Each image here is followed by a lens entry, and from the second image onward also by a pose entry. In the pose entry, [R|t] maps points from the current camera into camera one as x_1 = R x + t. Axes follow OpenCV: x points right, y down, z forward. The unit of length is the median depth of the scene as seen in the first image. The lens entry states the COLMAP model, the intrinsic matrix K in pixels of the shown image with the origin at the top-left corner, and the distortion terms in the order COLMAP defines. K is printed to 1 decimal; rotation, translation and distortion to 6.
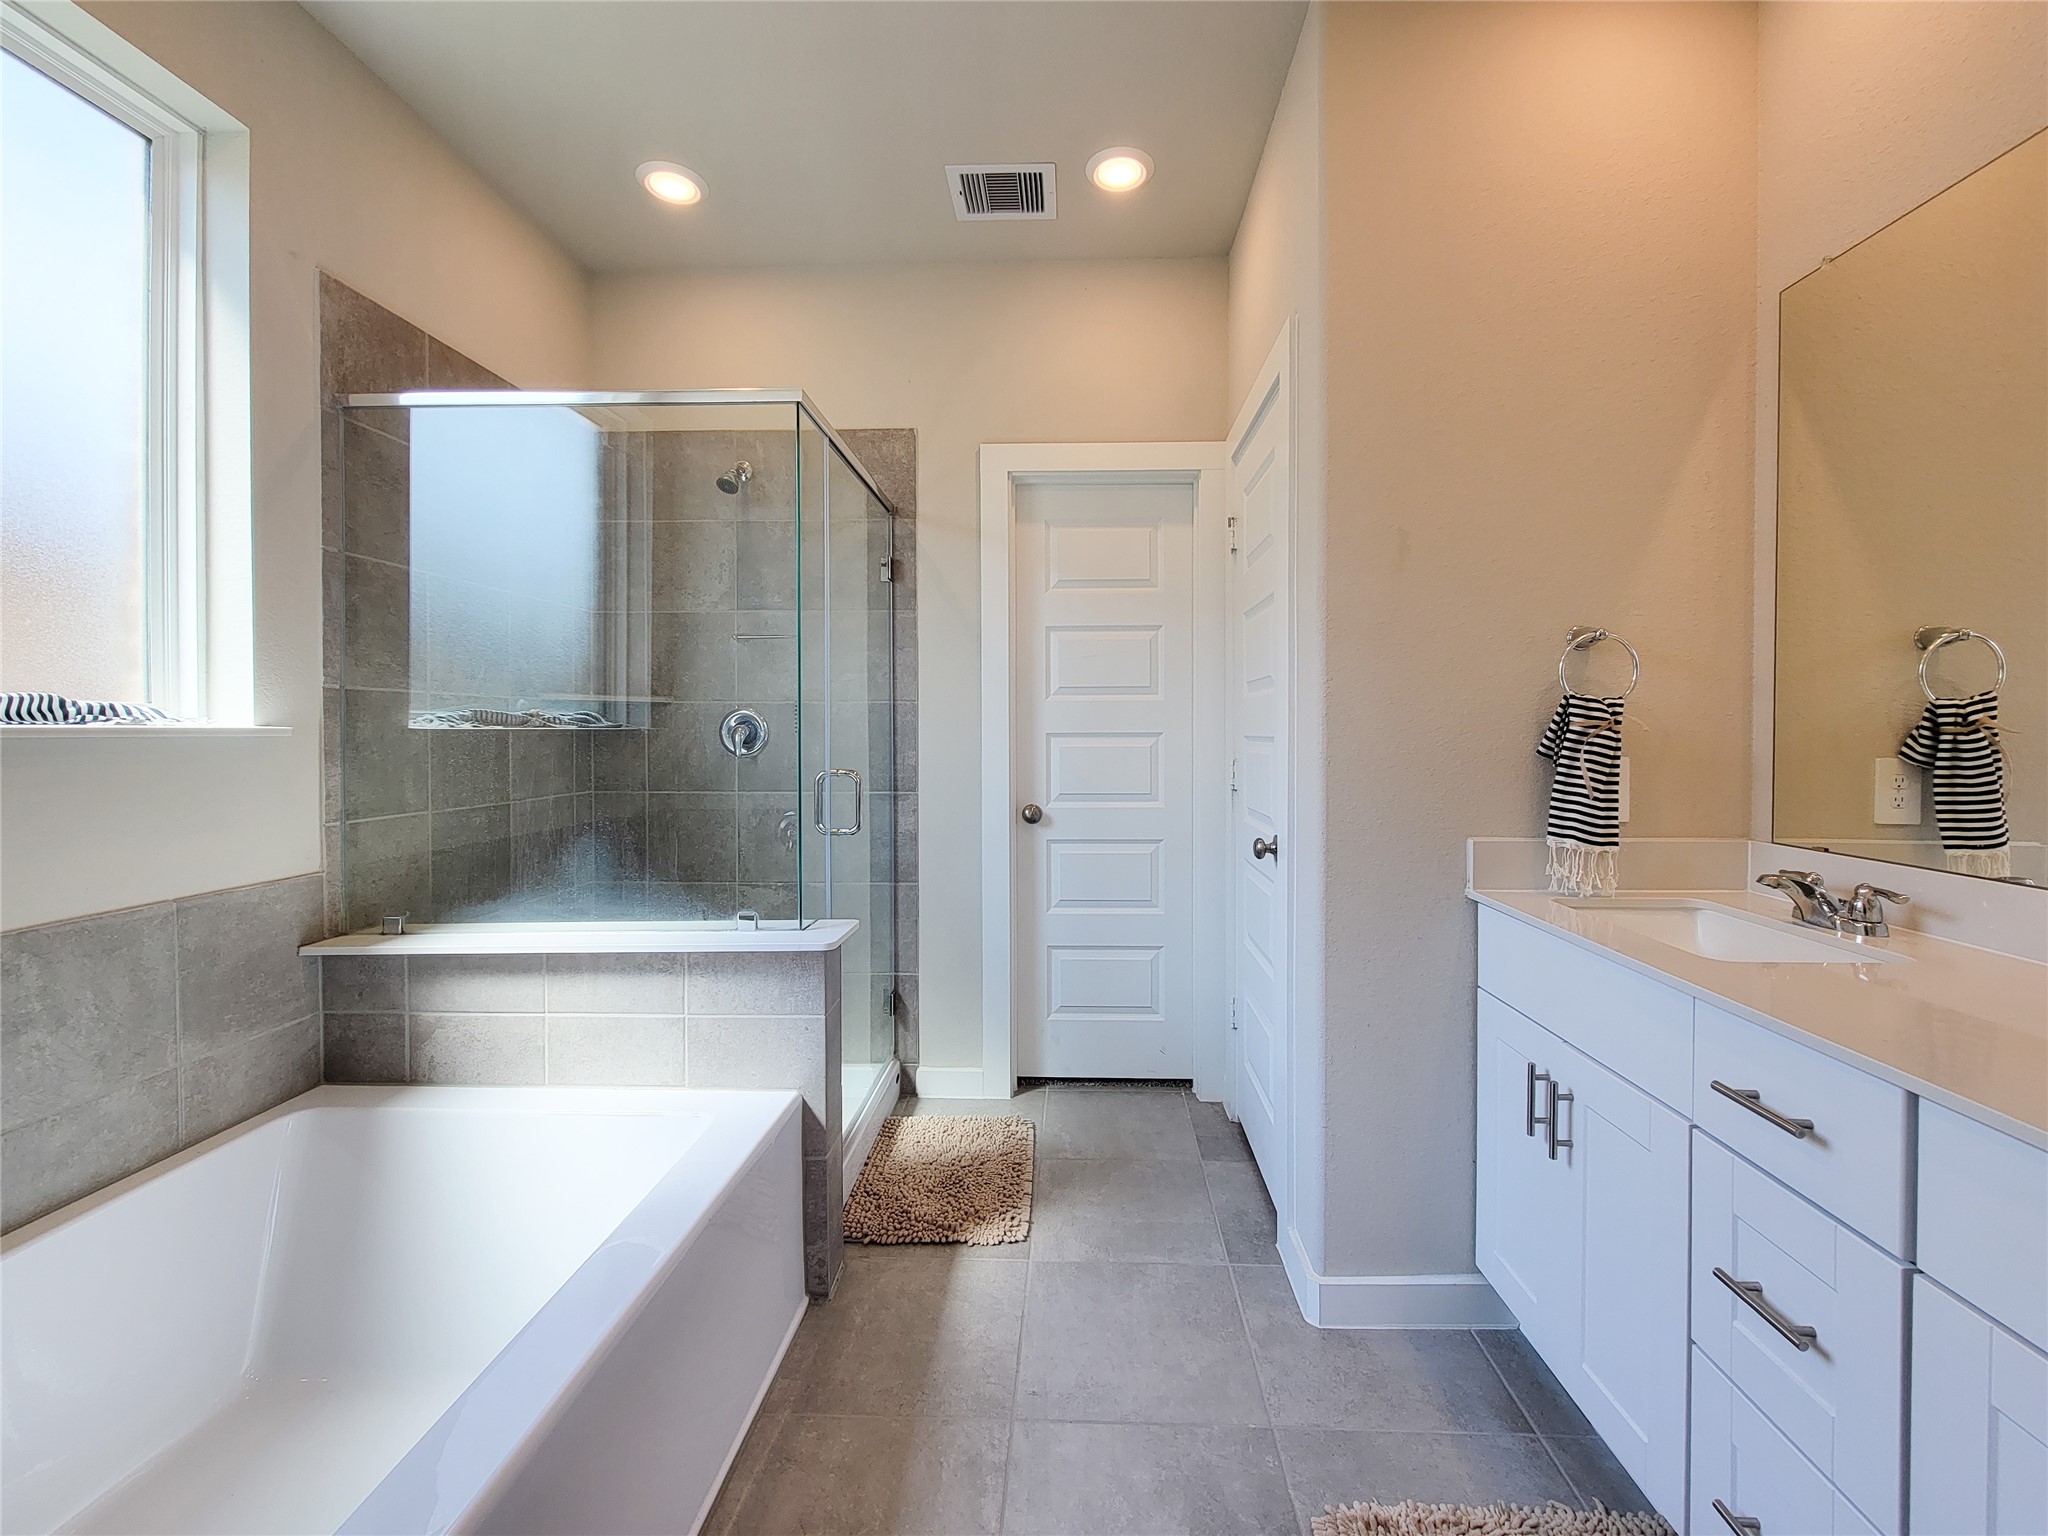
lens RADIAL K [[841.7, 0, 1062.3], [0, 841.7, 731.4], [0, 0, 1]] dist [0.000001, -0.000490]
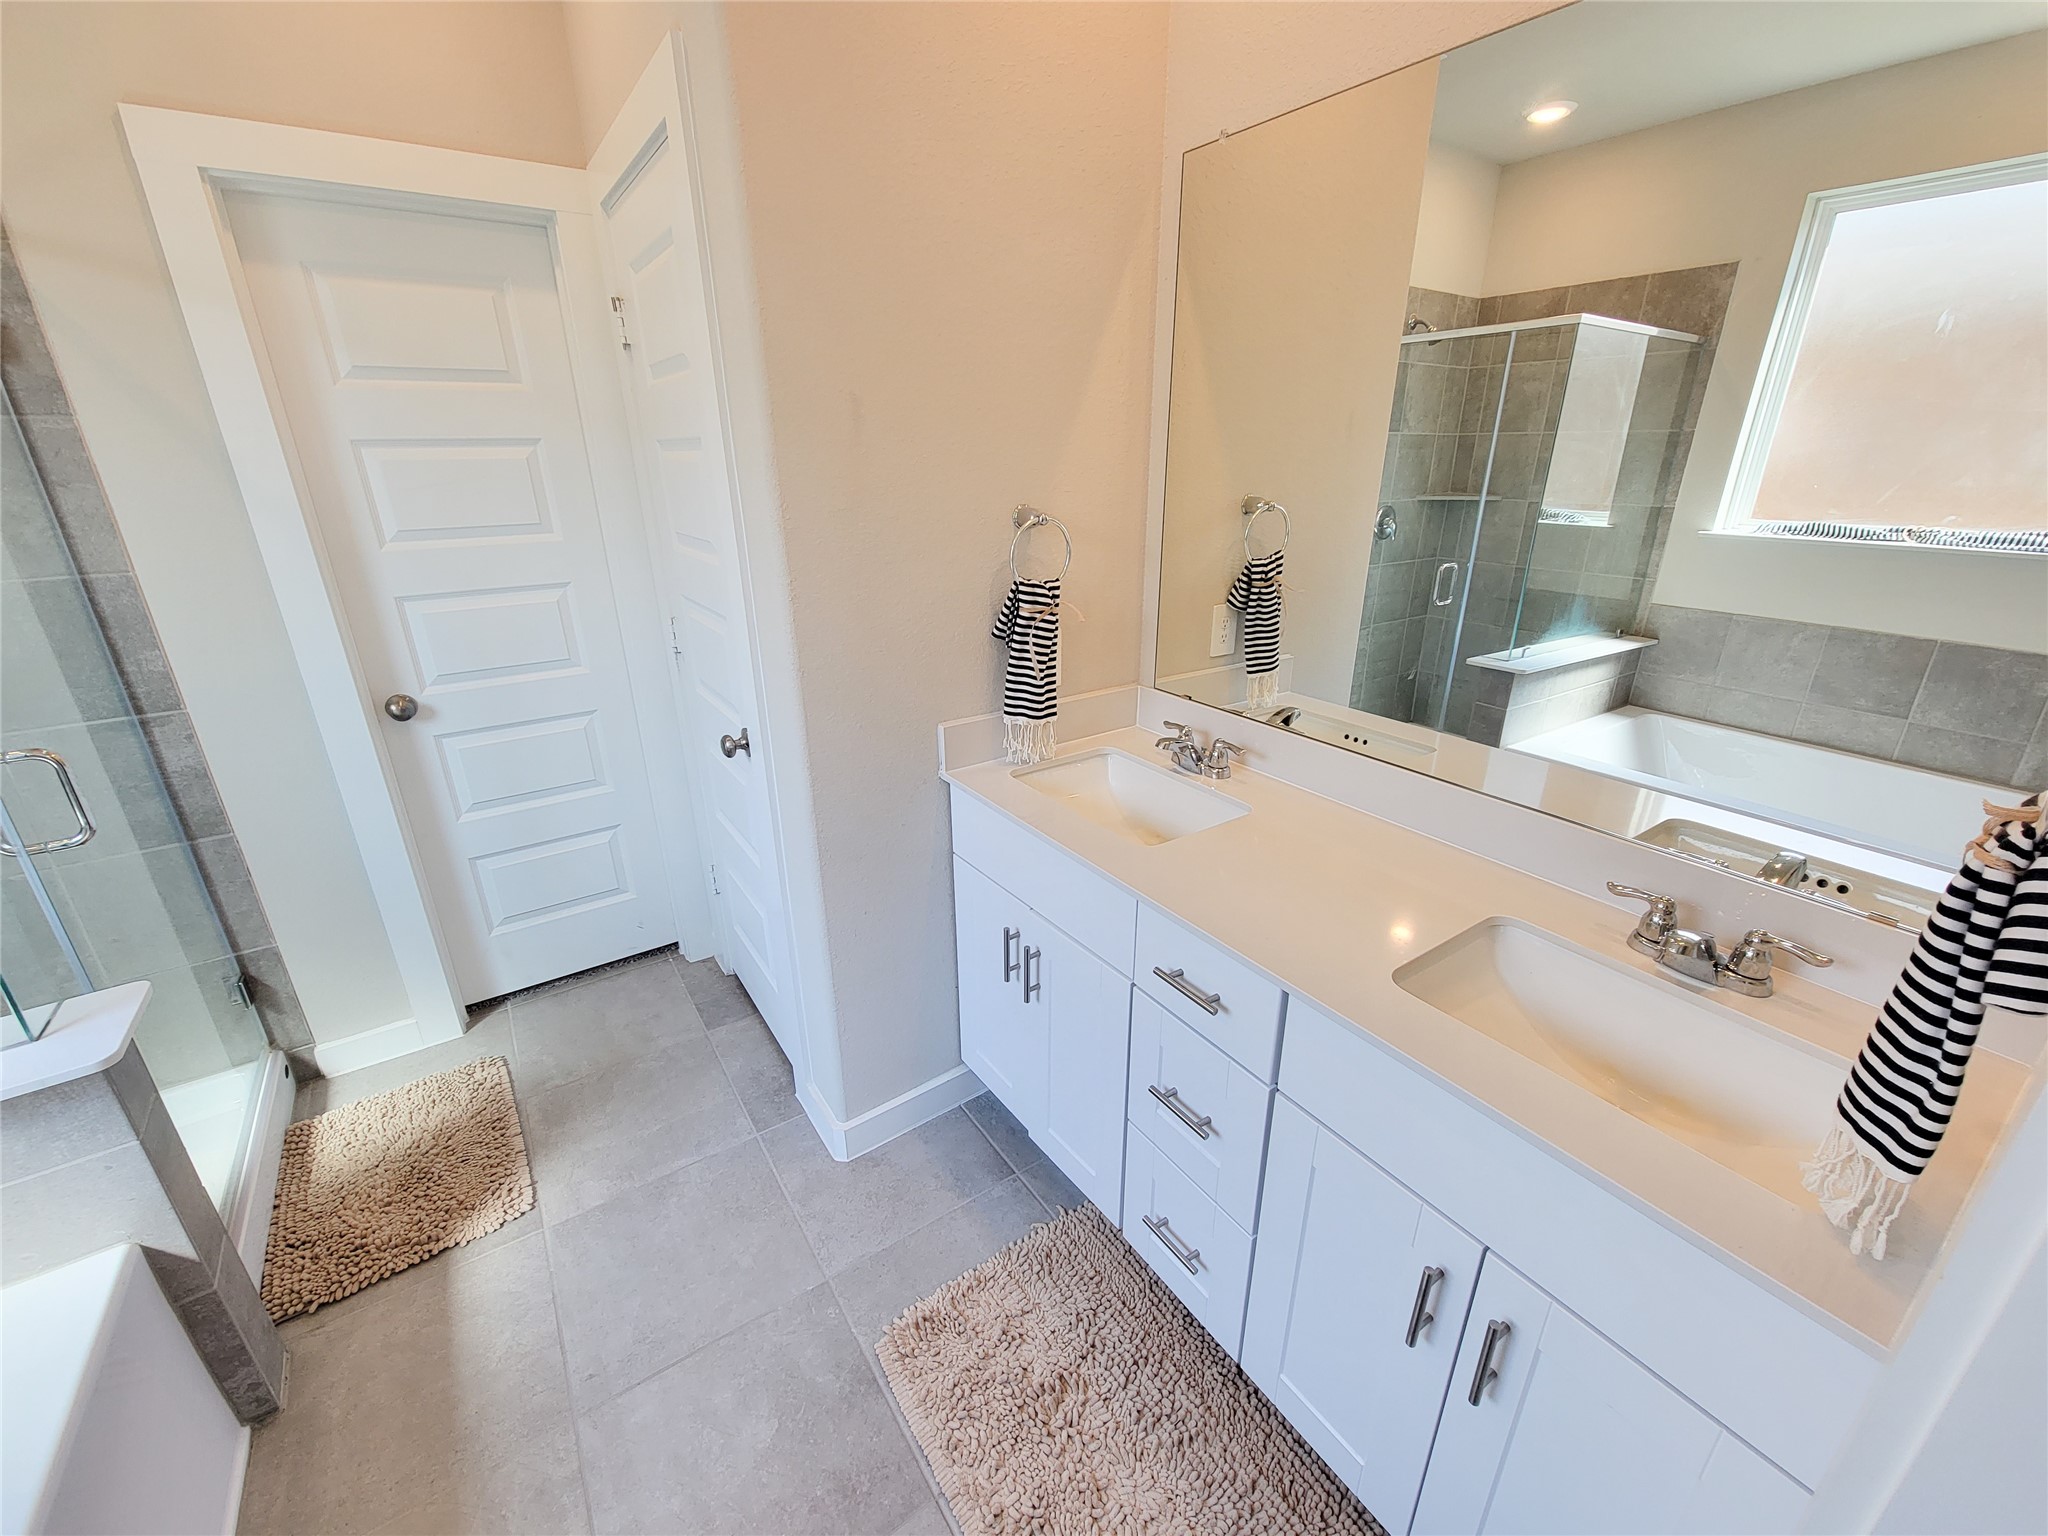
lens RADIAL K [[823.9, 0, 1024.0], [0, 823.9, 768.0], [0, 0, 1]] dist [0.000698, -0.000892]
pose [[0.810126, -0.214176, 0.545733, 0.002777], [0.011139, 0.936334, 0.350934, -0.182464], [-0.586150, -0.278222, 0.760934, 0.156061]]
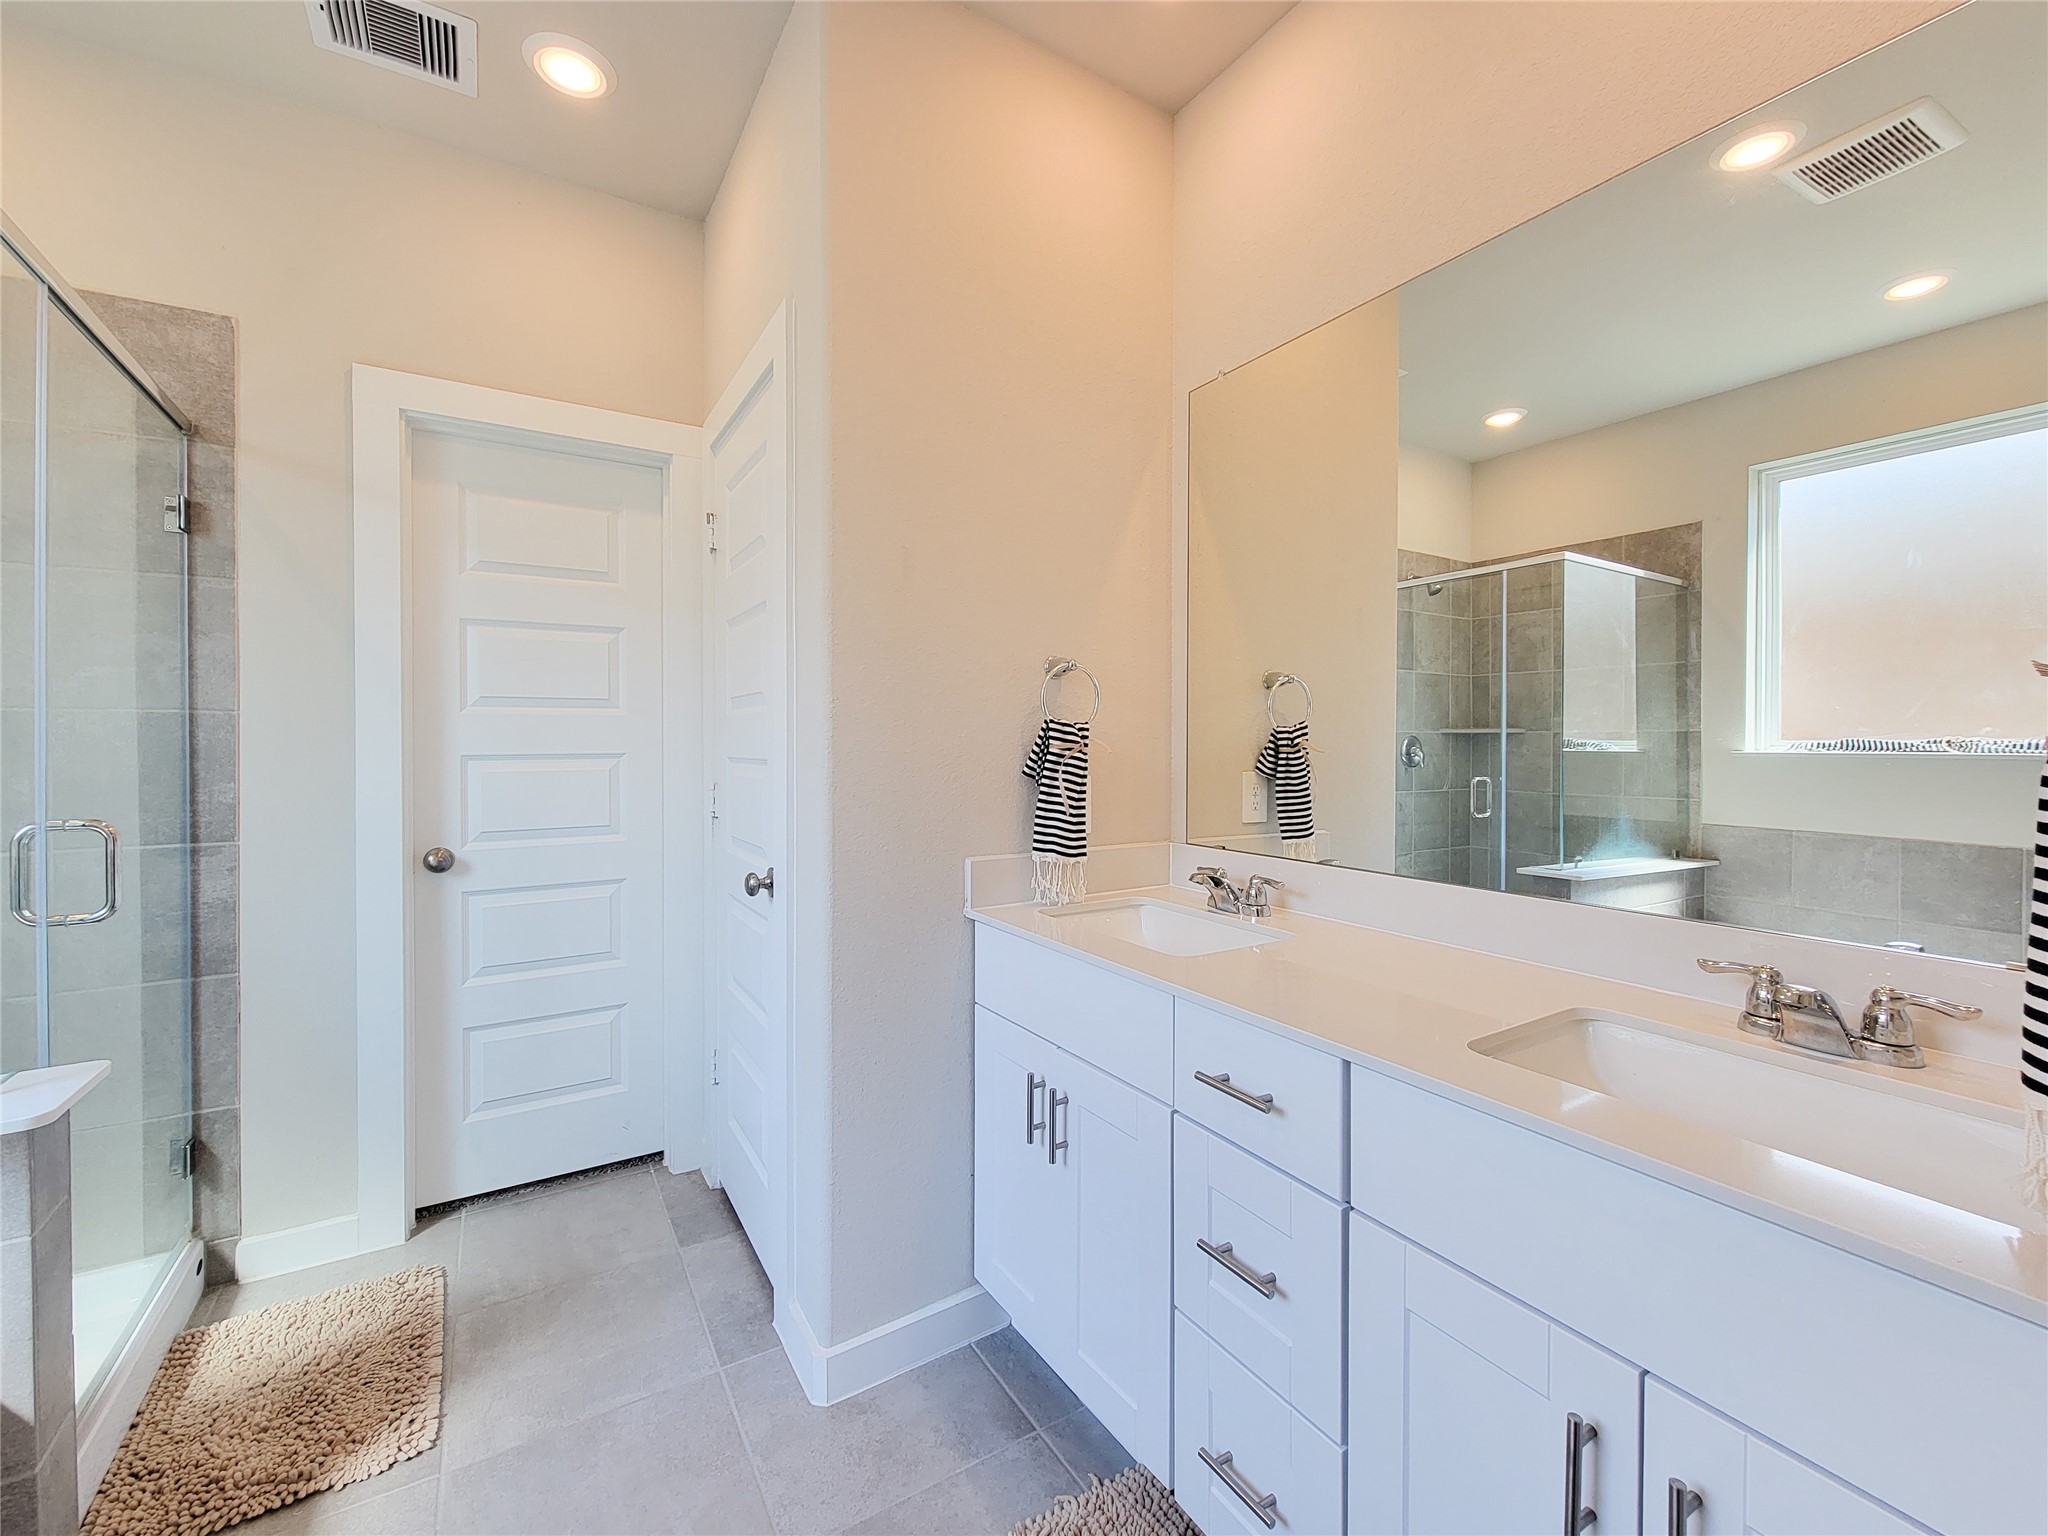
lens RADIAL K [[834.8, 0, 1020.7], [0, 834.8, 742.5], [0, 0, 1]] dist [0.004814, -0.003680]
pose [[0.836803, -0.000789, 0.547503, -0.016050], [0.002468, 0.999994, -0.002331, -0.011283], [-0.547498, 0.003302, 0.836800, 0.120588]]
